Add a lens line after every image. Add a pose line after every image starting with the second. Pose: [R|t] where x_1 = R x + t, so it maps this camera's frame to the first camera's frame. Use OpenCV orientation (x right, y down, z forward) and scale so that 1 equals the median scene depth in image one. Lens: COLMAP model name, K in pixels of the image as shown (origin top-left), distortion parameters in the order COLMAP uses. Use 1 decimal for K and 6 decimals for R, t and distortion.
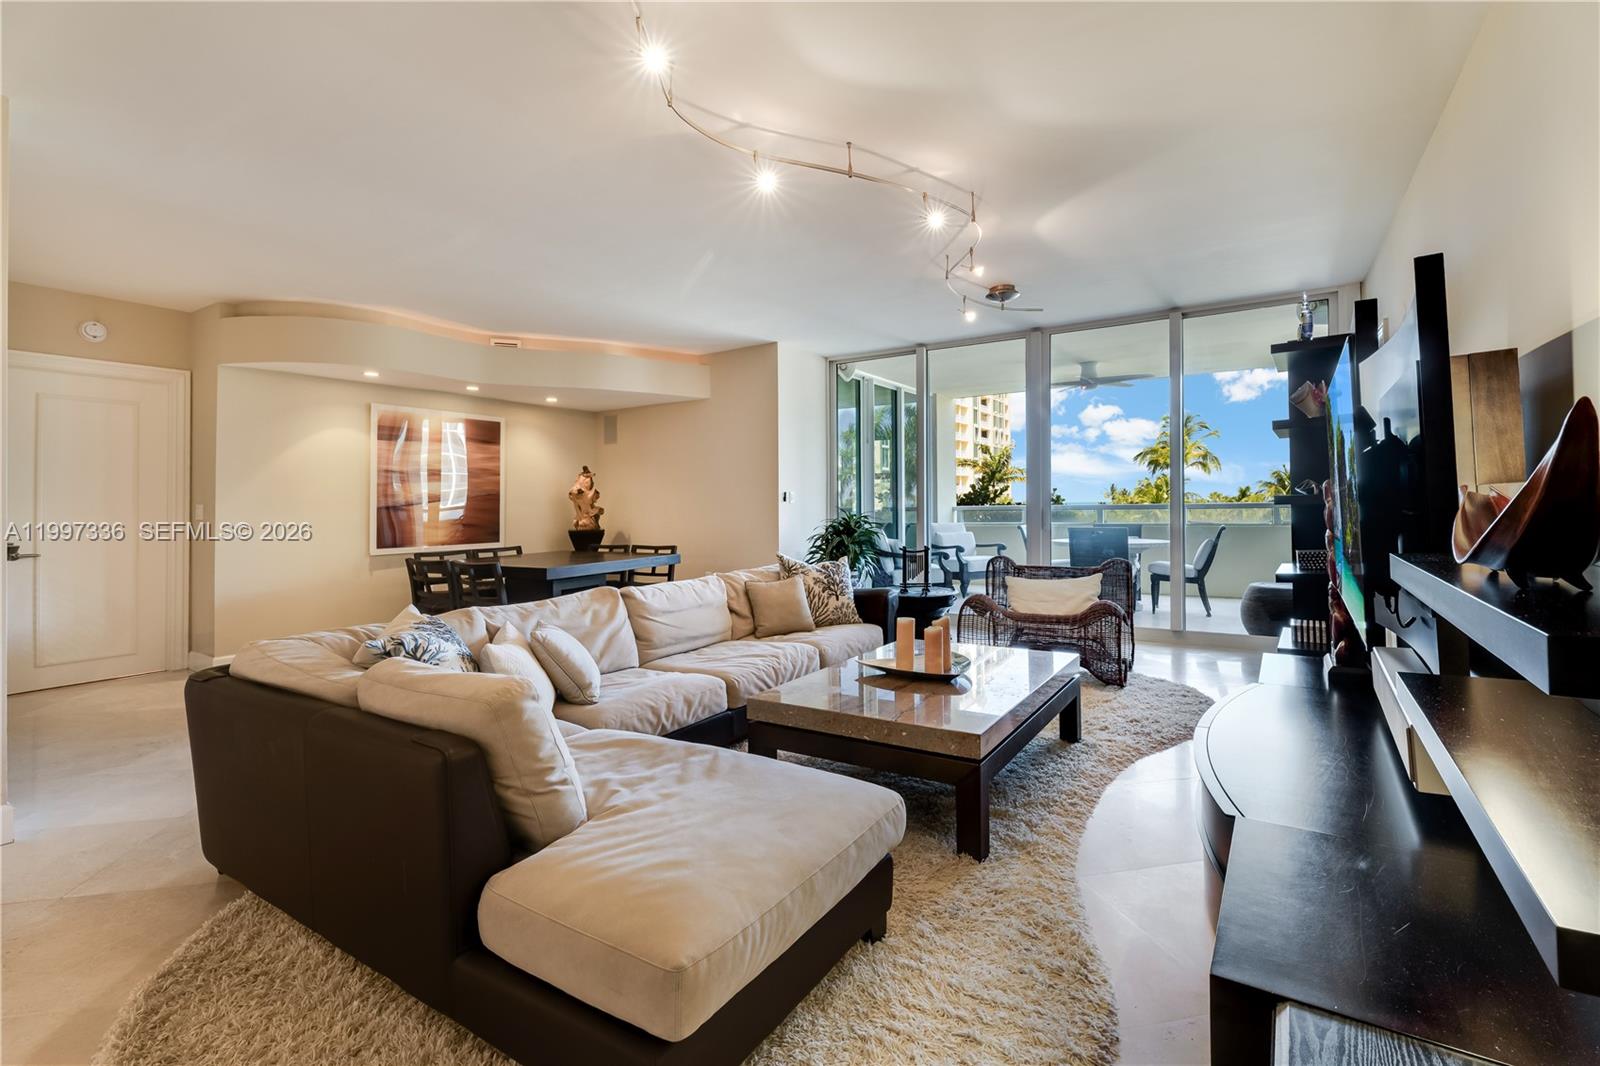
lens RADIAL K [[729.5, 0, 791.6], [0, 729.5, 509.1], [0, 0, 1]] dist [0.000029, -0.000033]
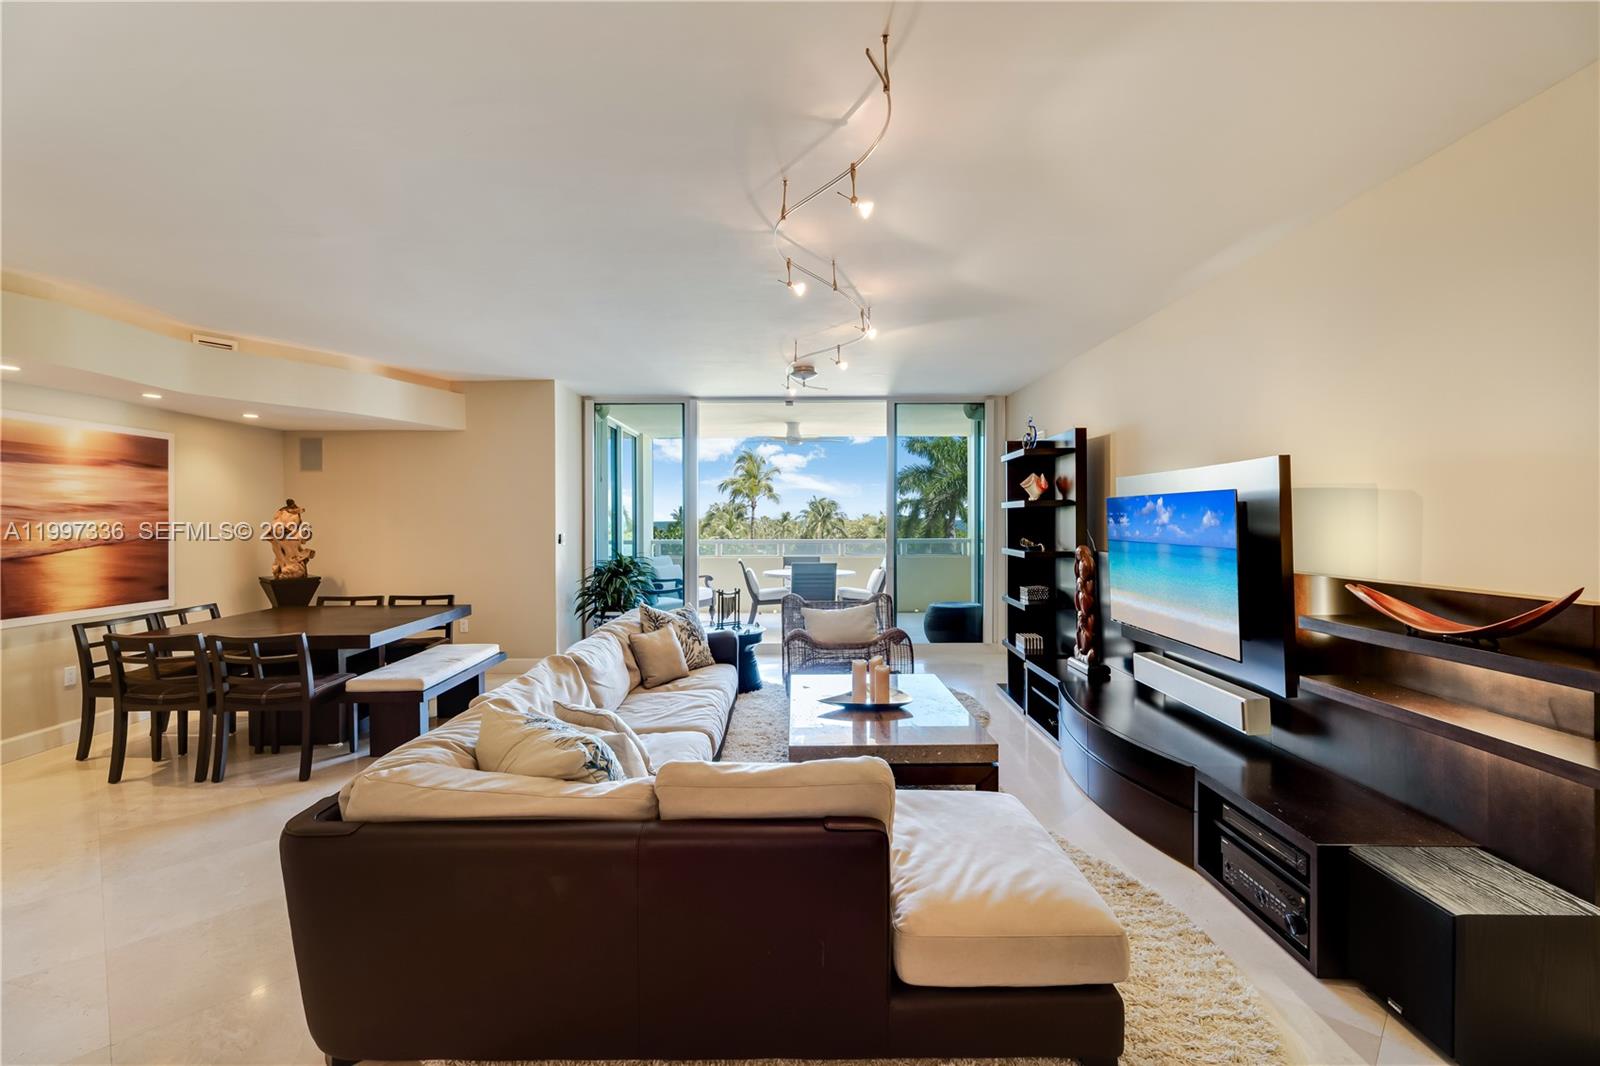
lens RADIAL K [[707.7, 0, 796.8], [0, 707.7, 530.2], [0, 0, 1]] dist [0.002163, 0.000302]
pose [[0.835569, 0.005635, 0.549357, -0.267273], [-0.007491, 0.999971, 0.001136, -0.032413], [-0.549335, -0.005065, 0.835587, 0.028838]]
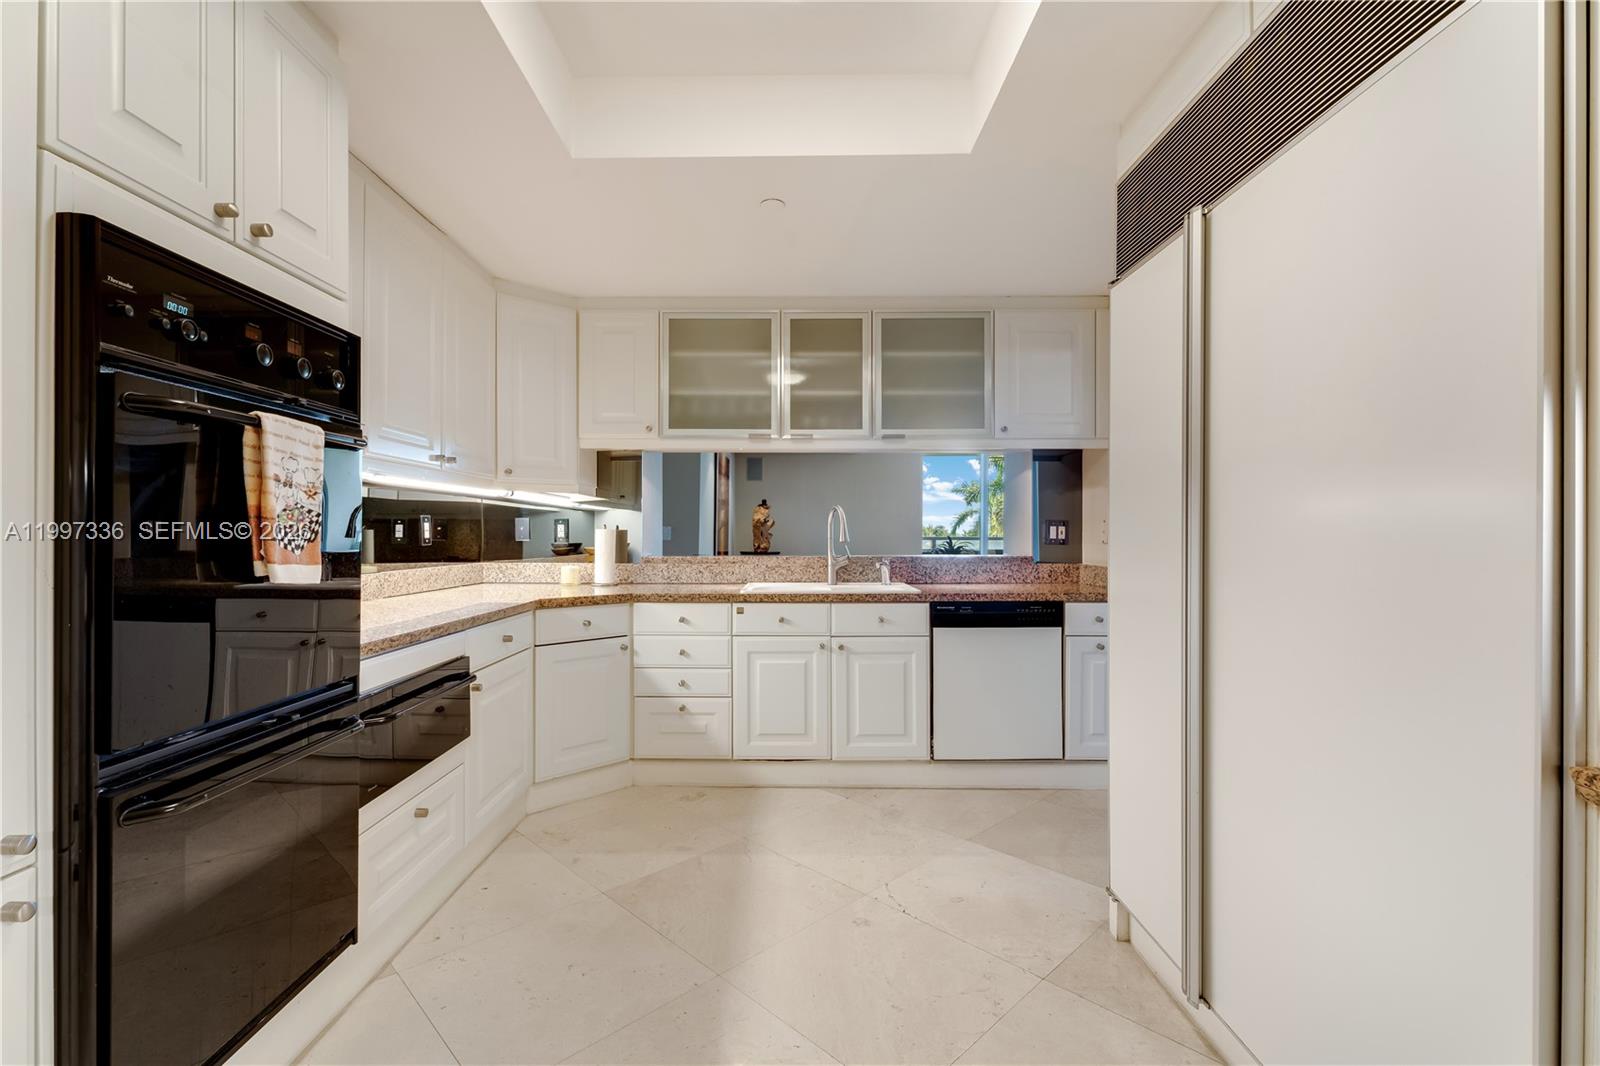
lens RADIAL K [[707.7, 0, 796.8], [0, 707.7, 530.2], [0, 0, 1]] dist [0.002163, 0.000302]
pose [[0.836334, 0.018511, 0.547908, -0.969112], [-0.012111, 0.999810, -0.015292, 0.010894], [-0.548086, 0.006153, 0.836399, -0.027240]]
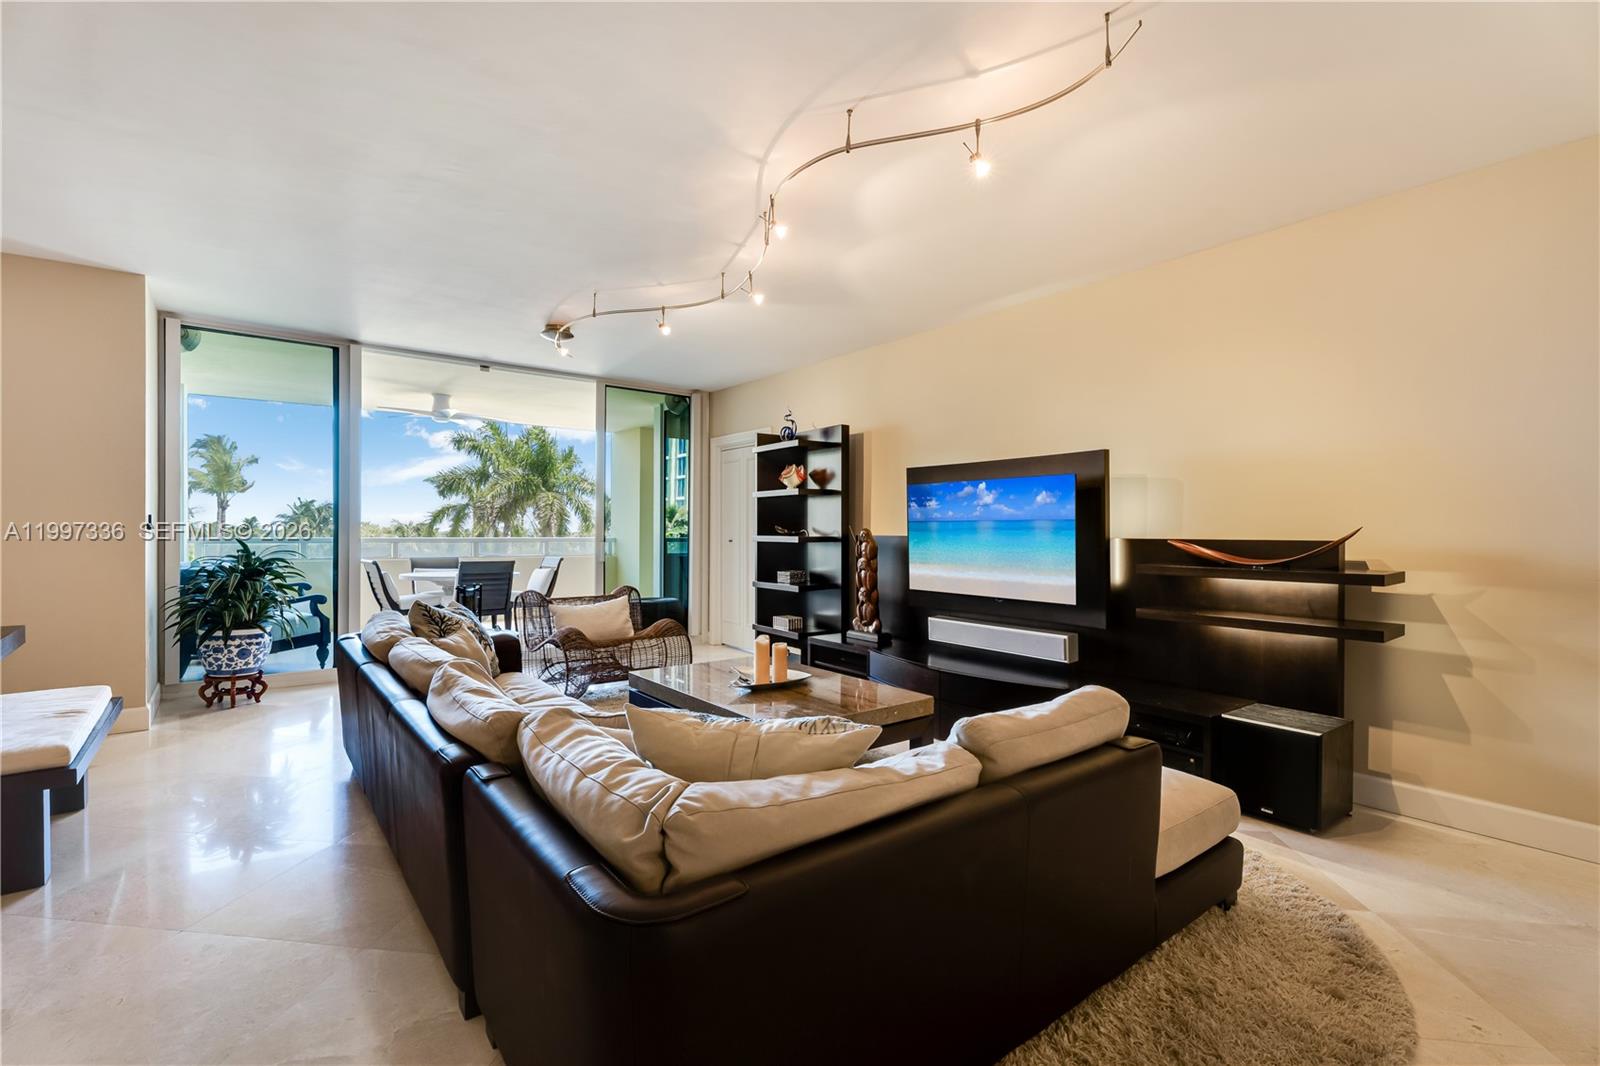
lens RADIAL K [[714.8, 0, 793.4], [0, 714.8, 527.9], [0, 0, 1]] dist [-0.000564, 0.000088]
pose [[0.333535, 0.022509, 0.942469, -0.412313], [-0.006494, 0.999746, -0.021578, -0.002954], [-0.942715, 0.001077, 0.333596, 0.258630]]
